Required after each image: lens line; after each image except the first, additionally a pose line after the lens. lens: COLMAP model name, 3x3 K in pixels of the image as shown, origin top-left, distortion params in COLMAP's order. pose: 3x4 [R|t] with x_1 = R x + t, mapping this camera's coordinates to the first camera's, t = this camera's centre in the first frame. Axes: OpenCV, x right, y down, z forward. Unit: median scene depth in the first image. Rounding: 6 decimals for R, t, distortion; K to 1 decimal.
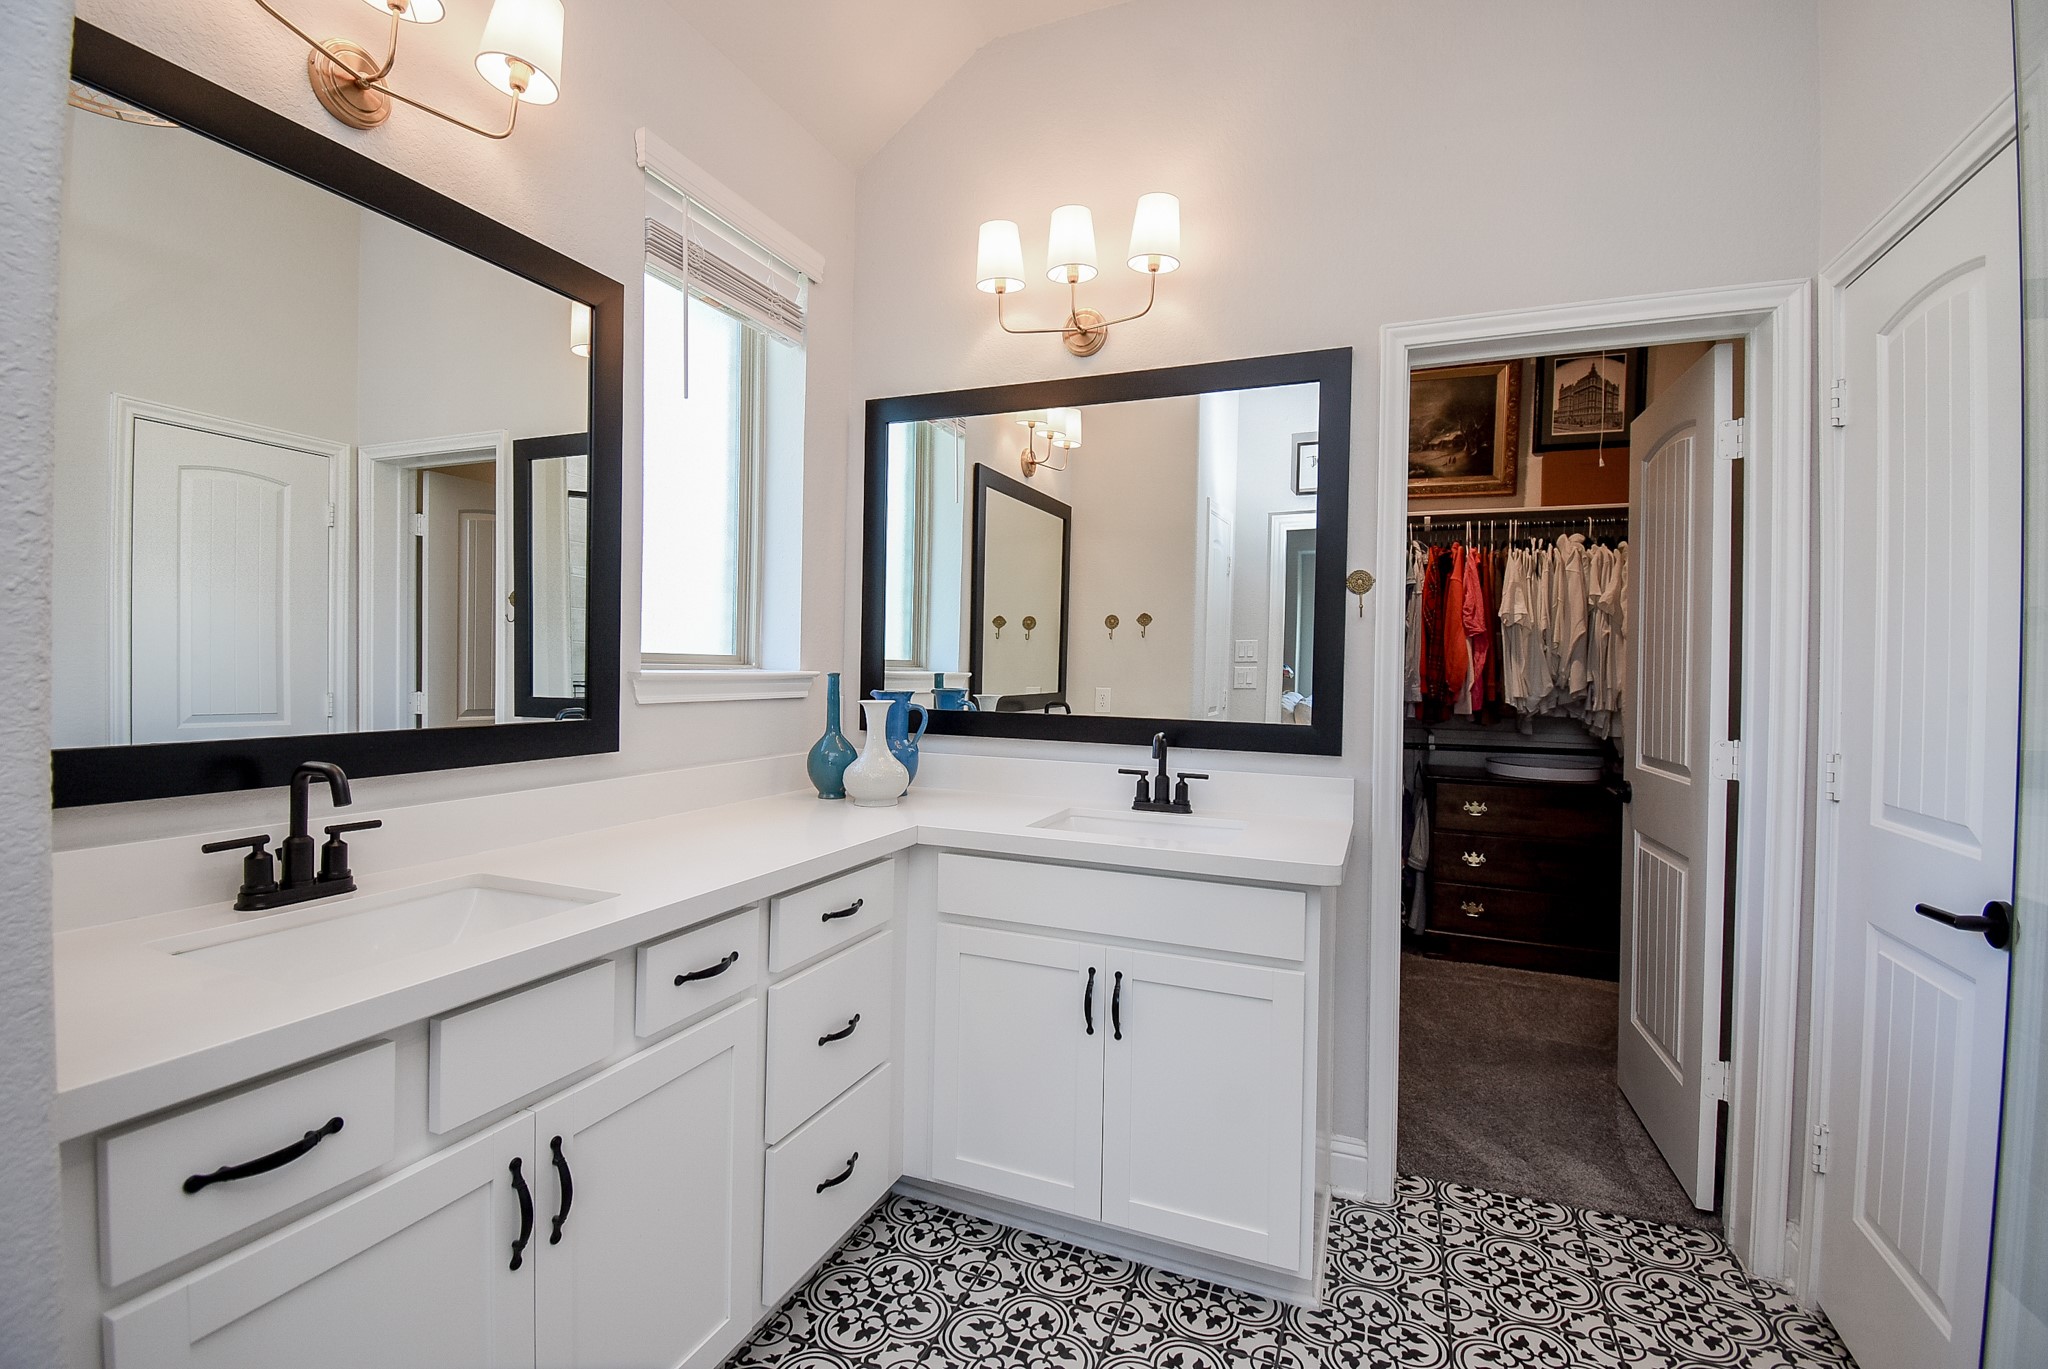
lens RADIAL K [[916.5, 0, 1030.5], [0, 916.5, 678.2], [0, 0, 1]] dist [0.000123, -0.000967]
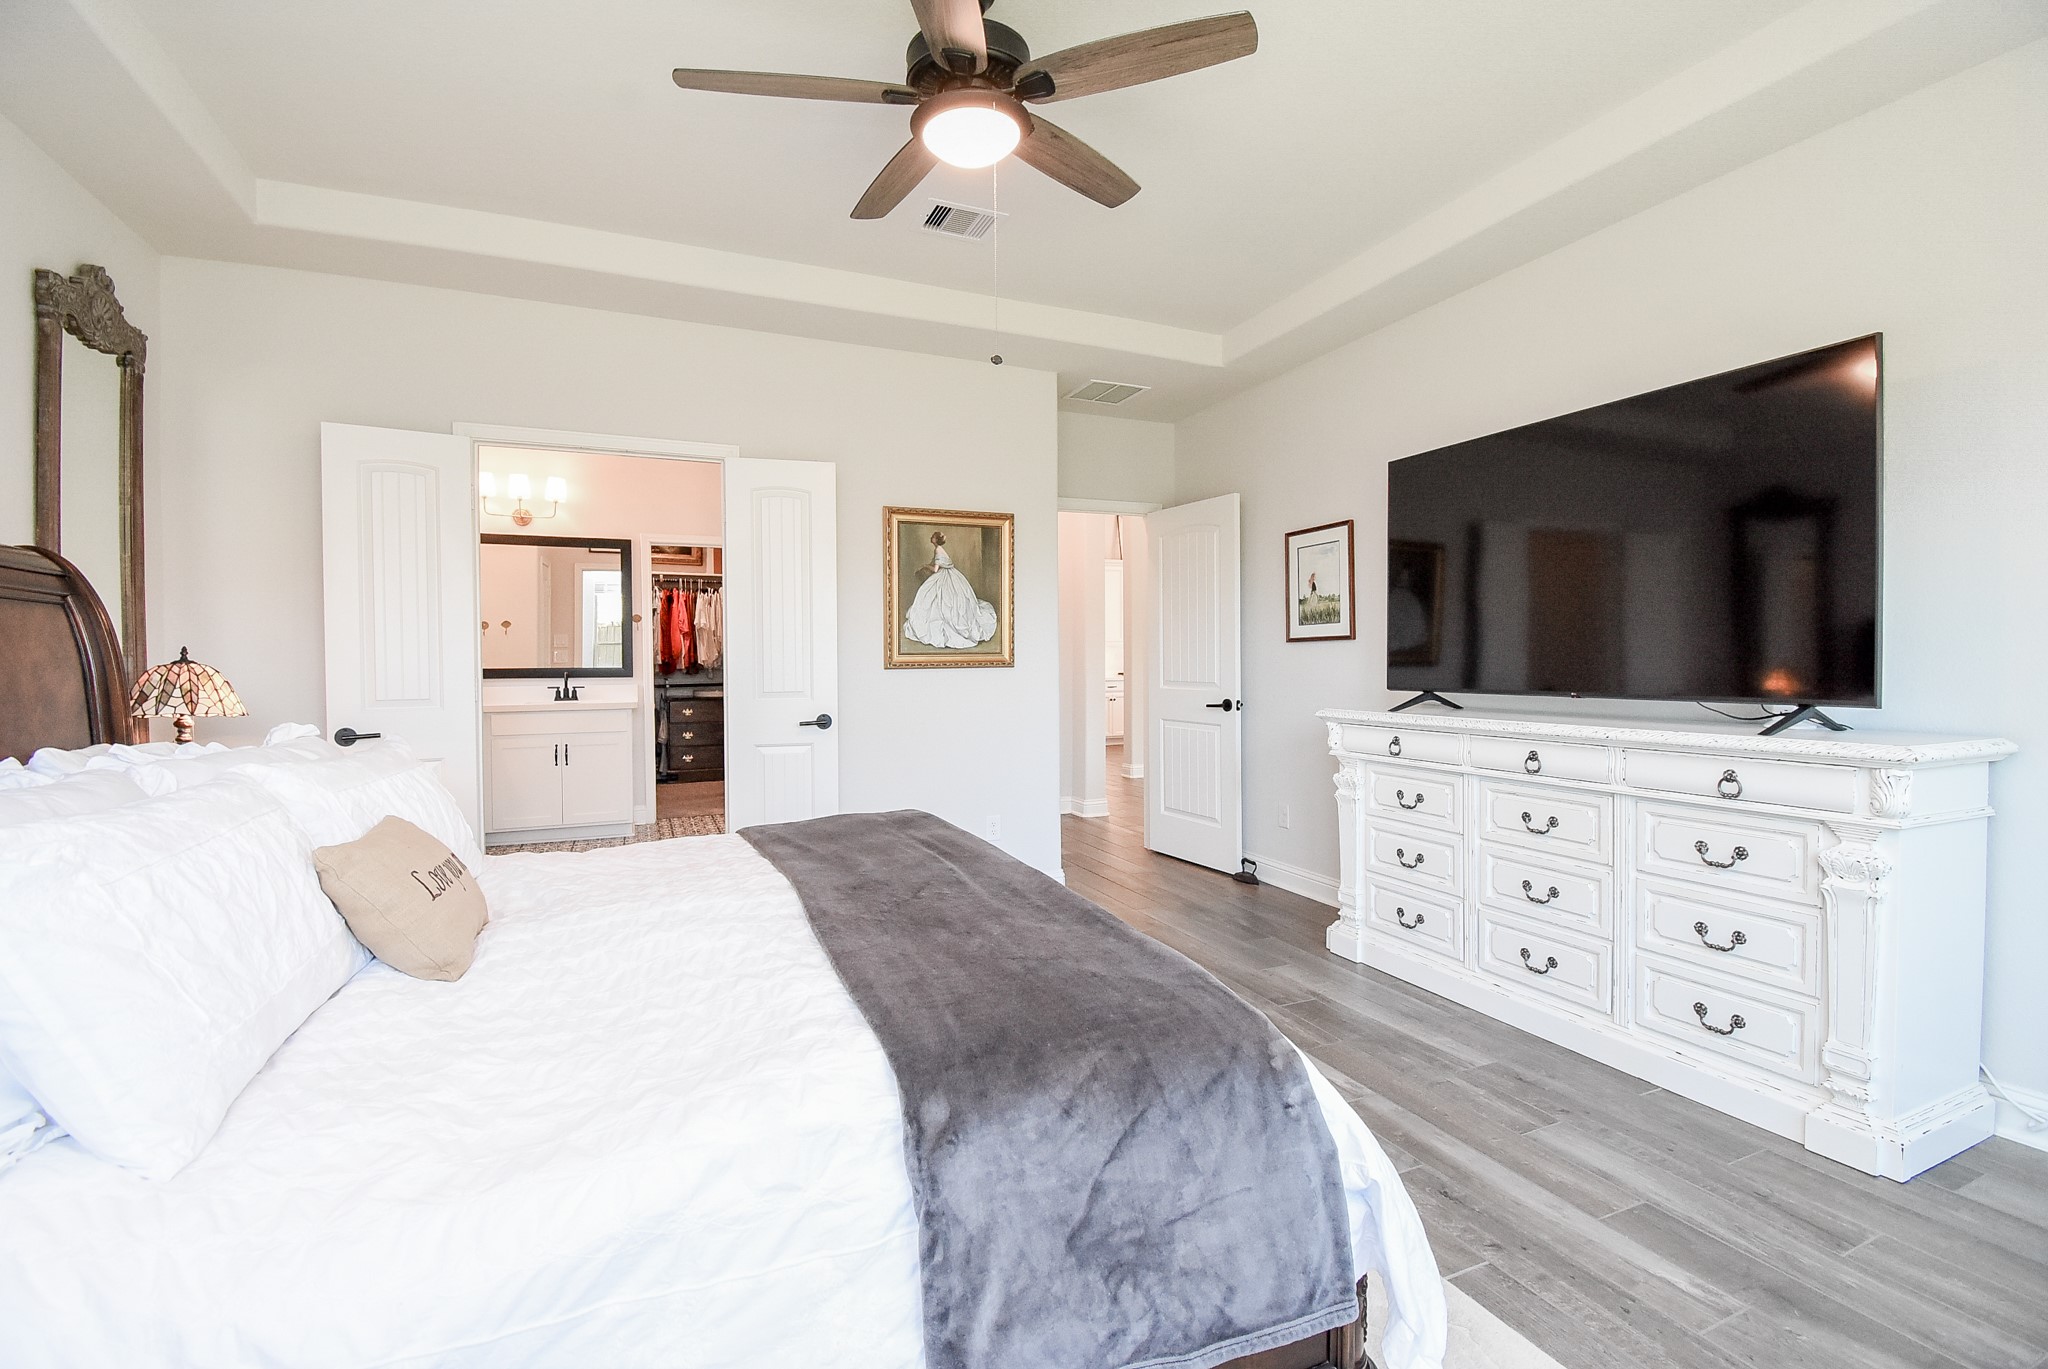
lens RADIAL K [[916.5, 0, 1027.9], [0, 916.5, 666.2], [0, 0, 1]] dist [0.000123, -0.000967]
pose [[0.713800, -0.032483, 0.699596, -0.471750], [0.028615, 0.999442, 0.017210, 0.019709], [-0.699765, 0.007734, 0.714332, -1.156597]]
